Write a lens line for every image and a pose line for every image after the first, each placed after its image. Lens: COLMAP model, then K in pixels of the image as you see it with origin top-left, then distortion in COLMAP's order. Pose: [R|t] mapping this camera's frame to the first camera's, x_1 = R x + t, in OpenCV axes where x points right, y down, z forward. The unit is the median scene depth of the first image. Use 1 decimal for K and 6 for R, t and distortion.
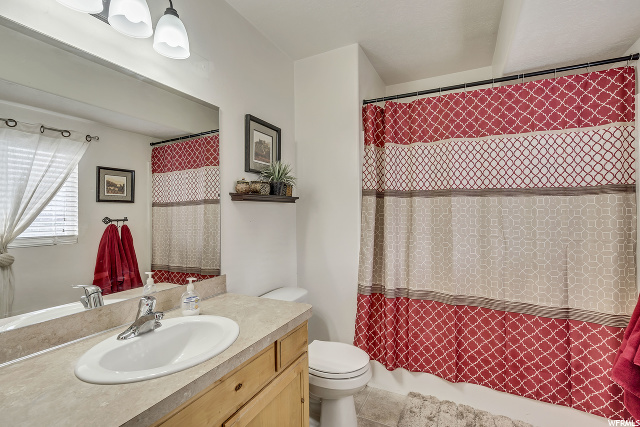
lens RADIAL K [[294.9, 0, 320.5], [0, 294.9, 212.2], [0, 0, 1]] dist [0.000053, 0.000005]
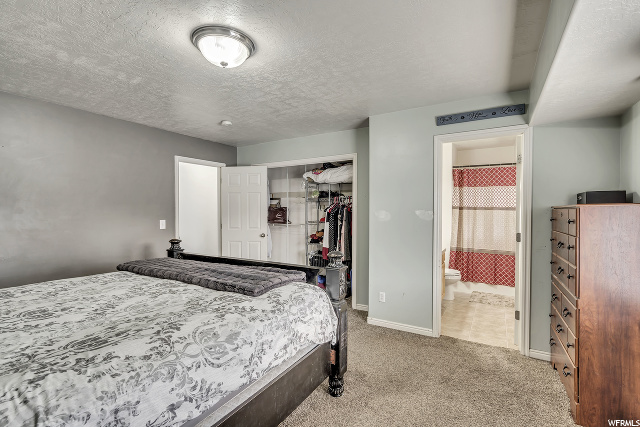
lens RADIAL K [[294.9, 0, 319.6], [0, 294.9, 215.5], [0, 0, 1]] dist [0.000053, 0.000005]
pose [[0.997241, 0.010204, -0.073528, -0.770413], [-0.008437, 0.999669, 0.024307, -0.053699], [0.073752, -0.023619, 0.996997, -1.465990]]
